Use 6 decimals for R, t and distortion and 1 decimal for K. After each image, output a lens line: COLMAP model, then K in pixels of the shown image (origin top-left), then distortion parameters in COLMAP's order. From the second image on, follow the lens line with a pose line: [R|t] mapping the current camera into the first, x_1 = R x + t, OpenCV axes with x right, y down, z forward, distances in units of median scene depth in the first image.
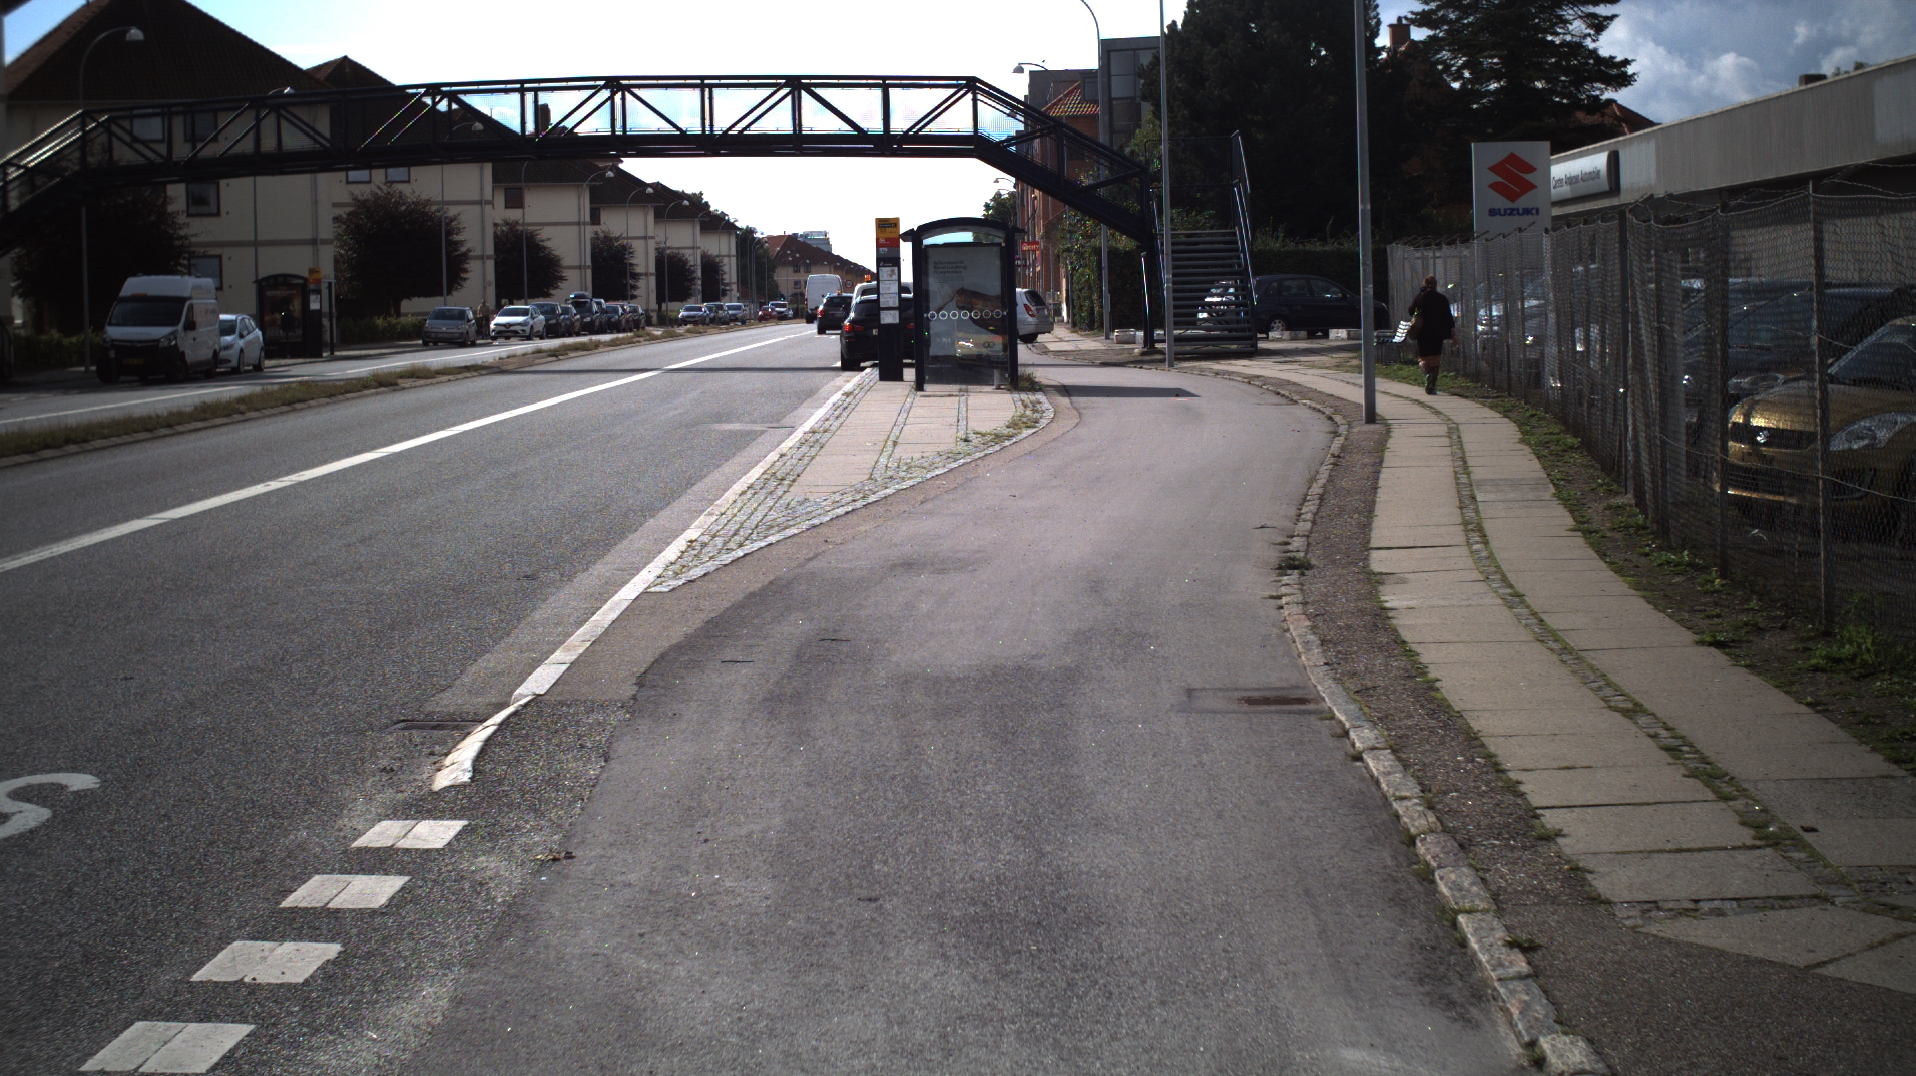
lens RADIAL K [[3475.5, 0, 958.0], [0, 3475.5, 538.0], [0, 0, 1]] dist [-0.250218, 0.030442]
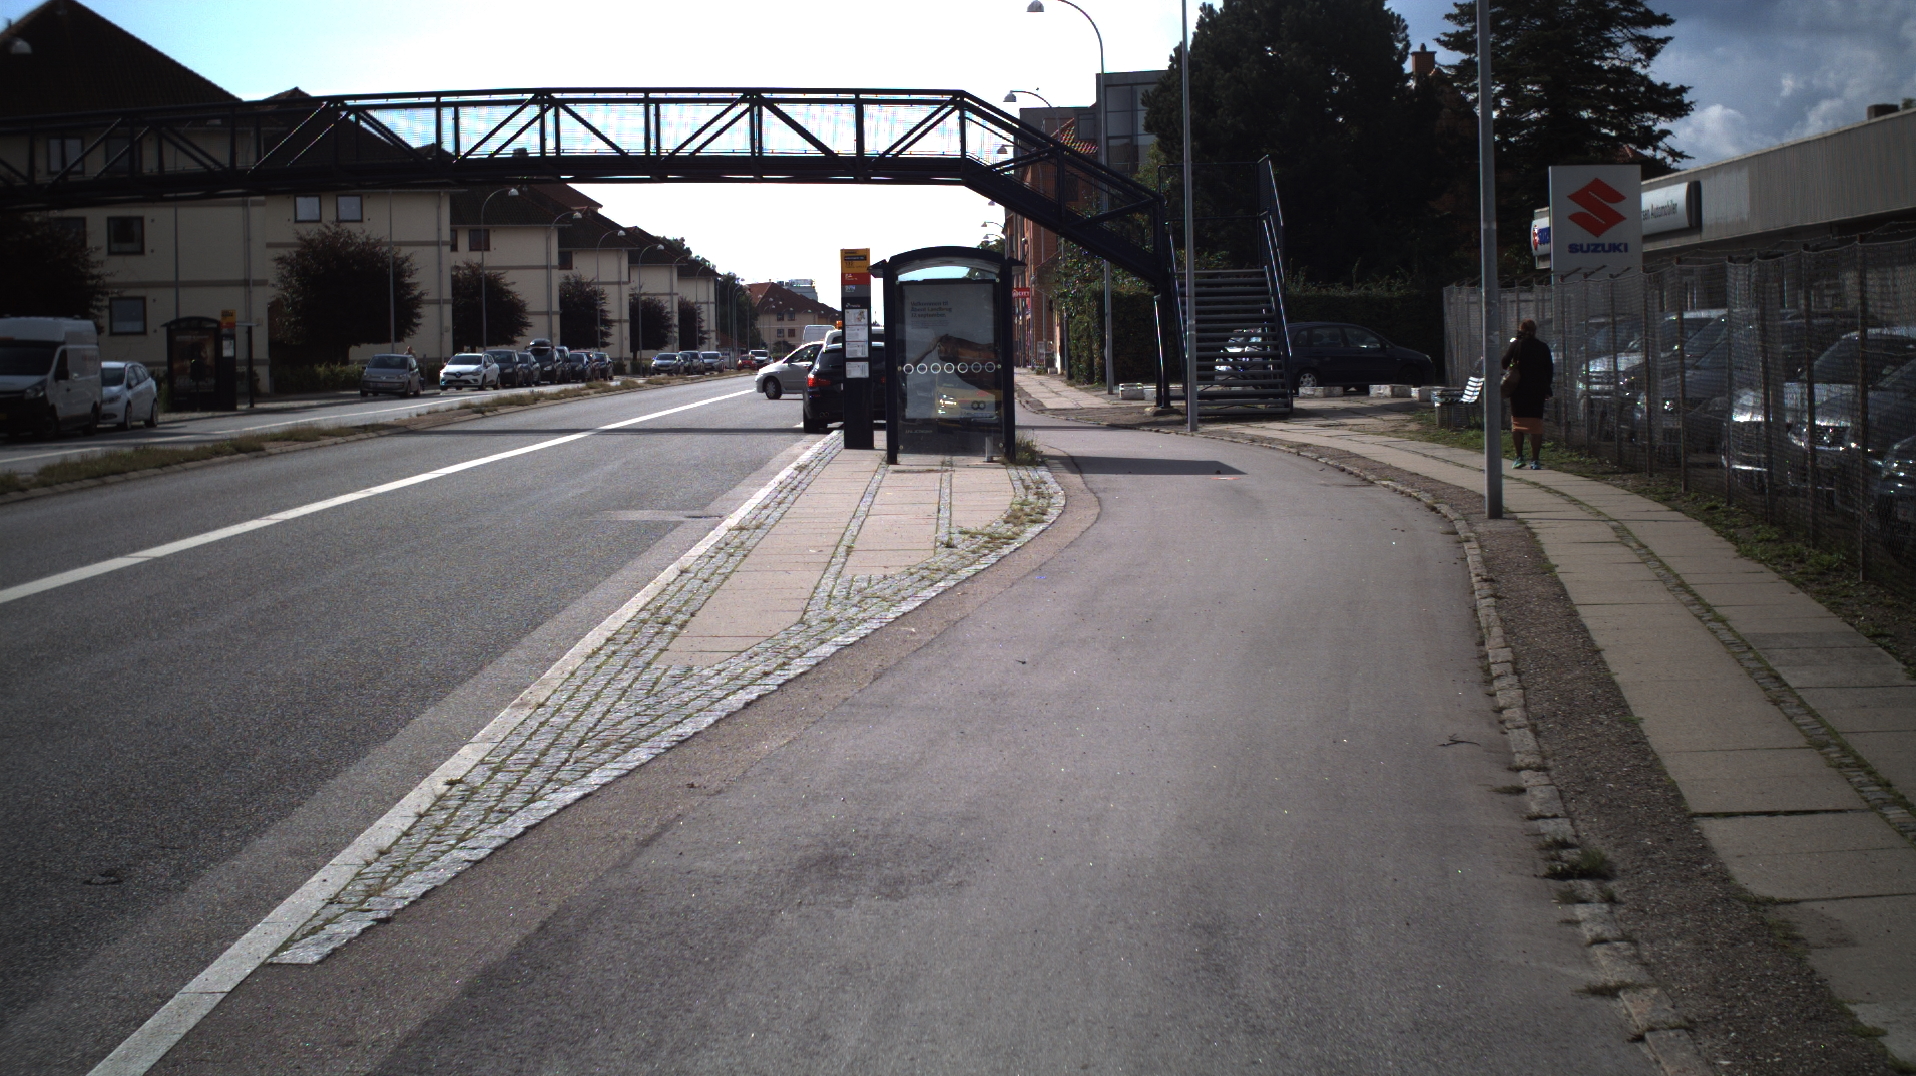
lens RADIAL K [[3475.5, 0, 958.0], [0, 3475.5, 538.0], [0, 0, 1]] dist [-0.250218, 0.030442]
pose [[0.999983, 0.004175, 0.004156, 0.000504], [-0.004116, 0.999891, -0.014190, -0.007899], [-0.004215, 0.014173, 0.999891, 0.114869]]
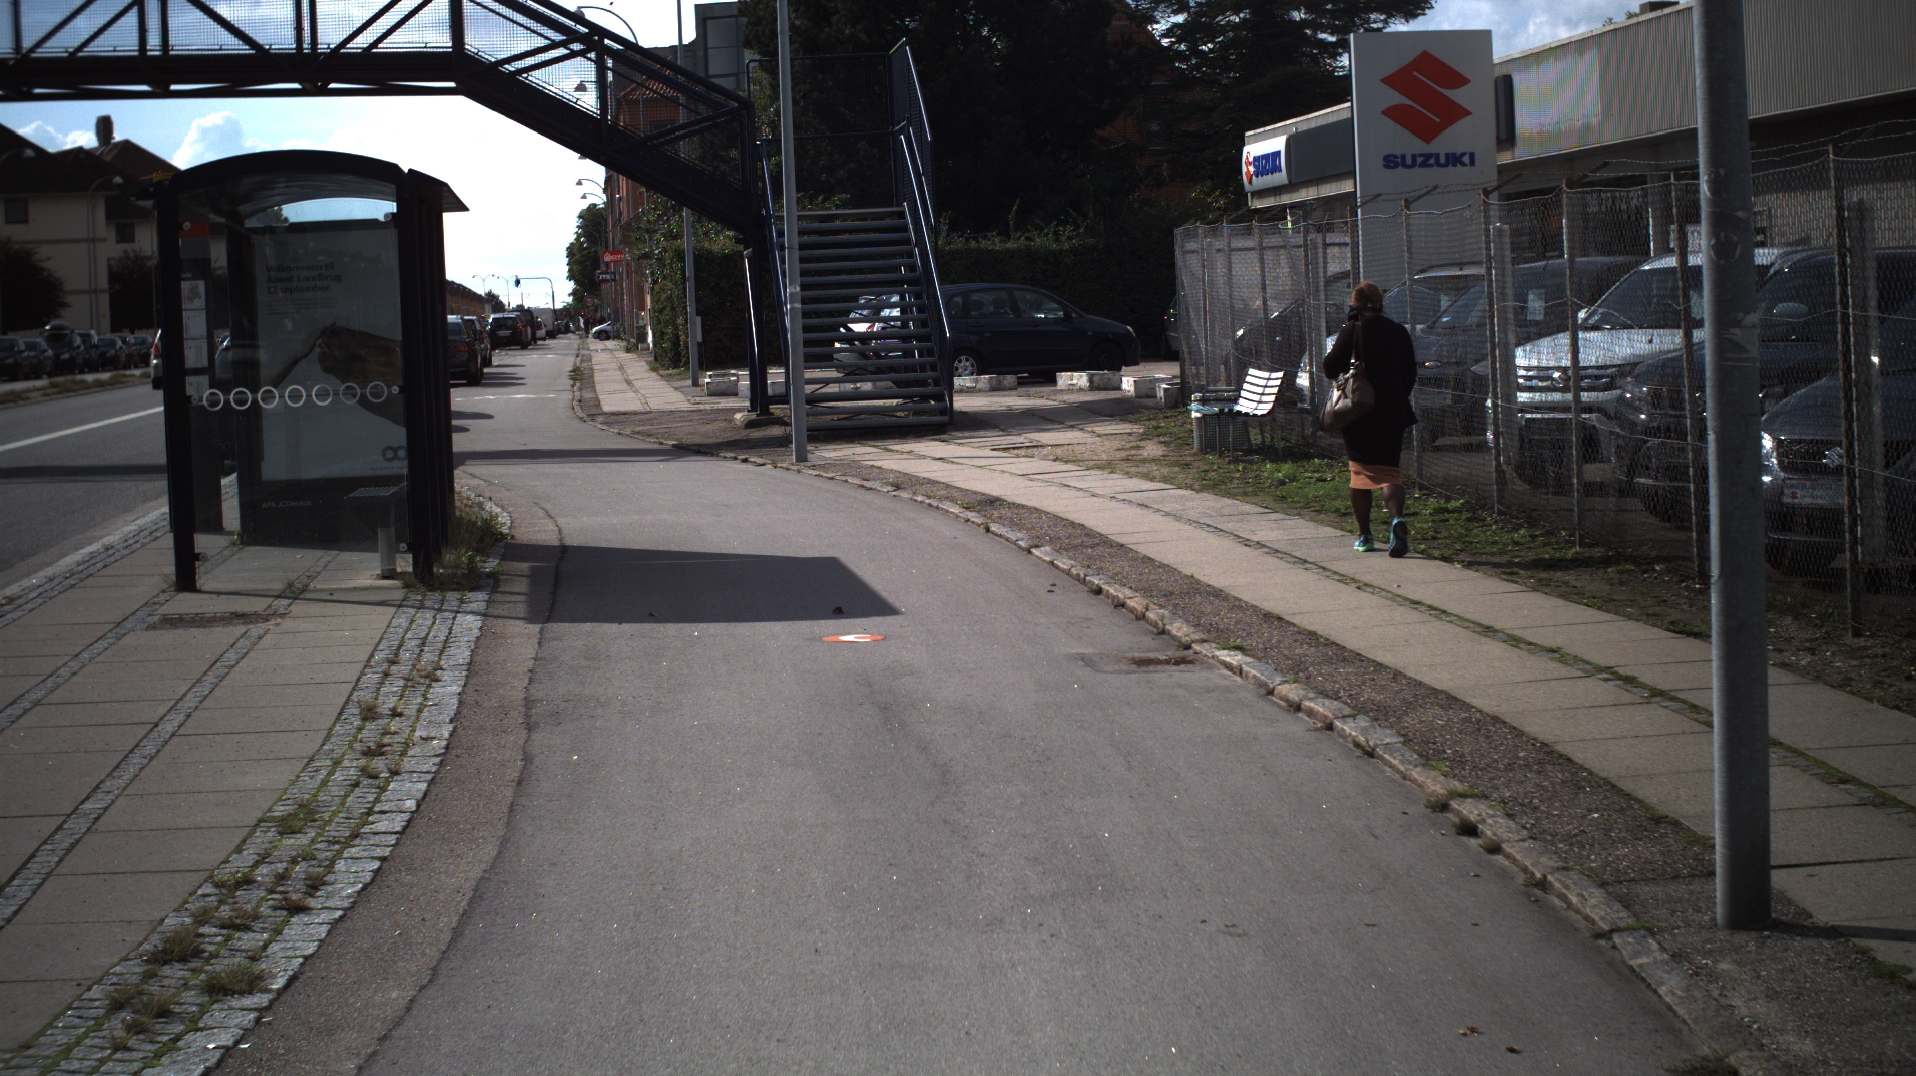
lens RADIAL K [[3475.5, 0, 958.0], [0, 3475.5, 538.0], [0, 0, 1]] dist [-0.250218, 0.030442]
pose [[0.993614, -0.021526, 0.110762, 0.019179], [0.021957, 0.999755, -0.002676, -0.025971], [-0.110678, 0.005091, 0.993843, 0.344248]]
